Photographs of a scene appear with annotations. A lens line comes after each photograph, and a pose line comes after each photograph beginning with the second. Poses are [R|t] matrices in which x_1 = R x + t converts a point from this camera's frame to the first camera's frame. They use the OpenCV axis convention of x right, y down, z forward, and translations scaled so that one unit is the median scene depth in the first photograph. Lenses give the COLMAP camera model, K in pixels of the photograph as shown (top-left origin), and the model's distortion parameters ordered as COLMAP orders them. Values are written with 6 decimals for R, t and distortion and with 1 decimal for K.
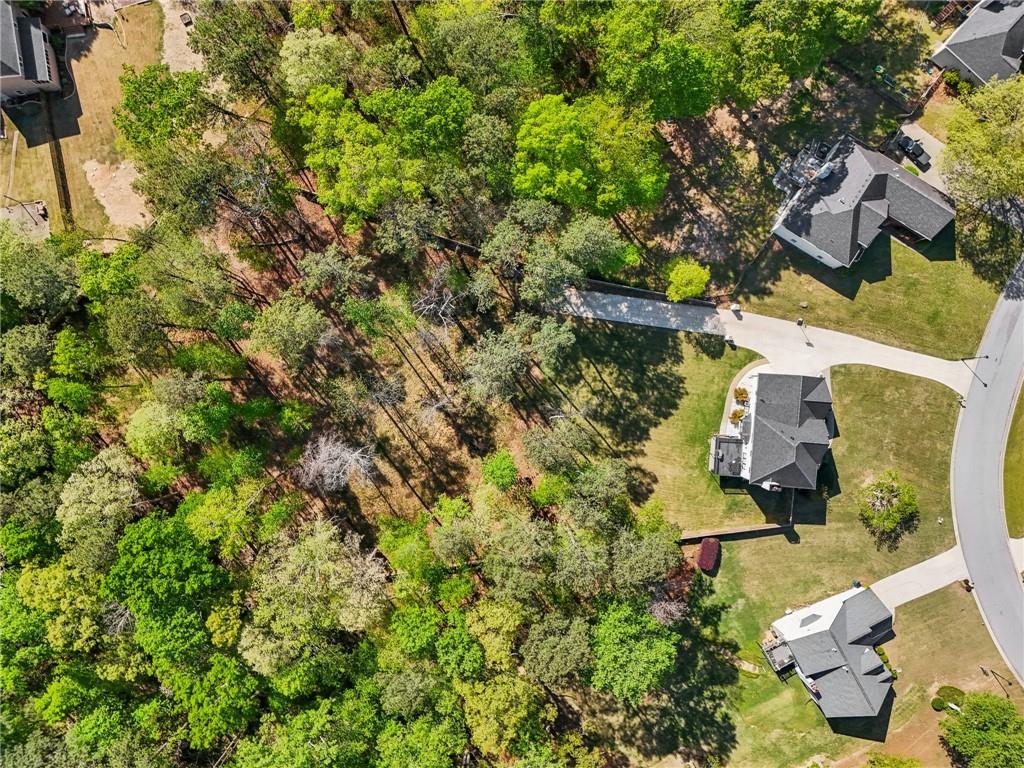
lens RADIAL K [[781.2, 0, 512.0], [0, 781.2, 384.0], [0, 0, 1]] dist [0.001009, -0.002899]
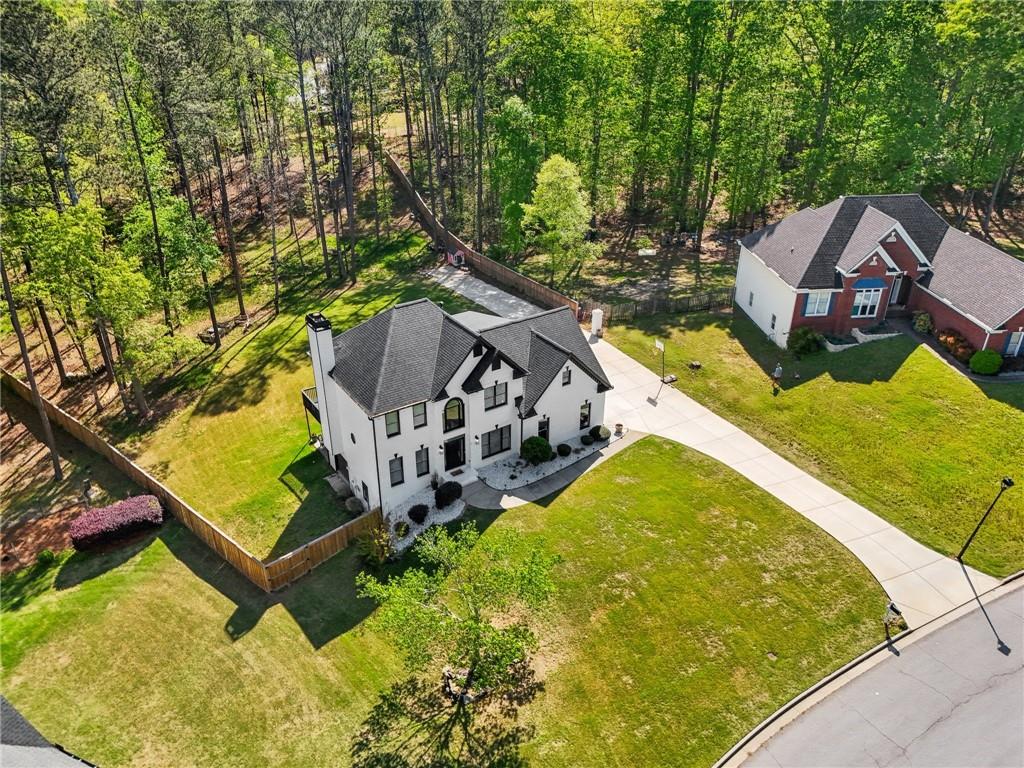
lens RADIAL K [[781.0, 0, 500.5], [0, 781.0, 385.0], [0, 0, 1]] dist [0.035144, -0.006908]
pose [[0.593764, 0.374121, -0.712375, 0.660007], [-0.804202, 0.246731, -0.540725, 0.277339], [-0.026532, 0.893956, 0.447368, 0.782471]]
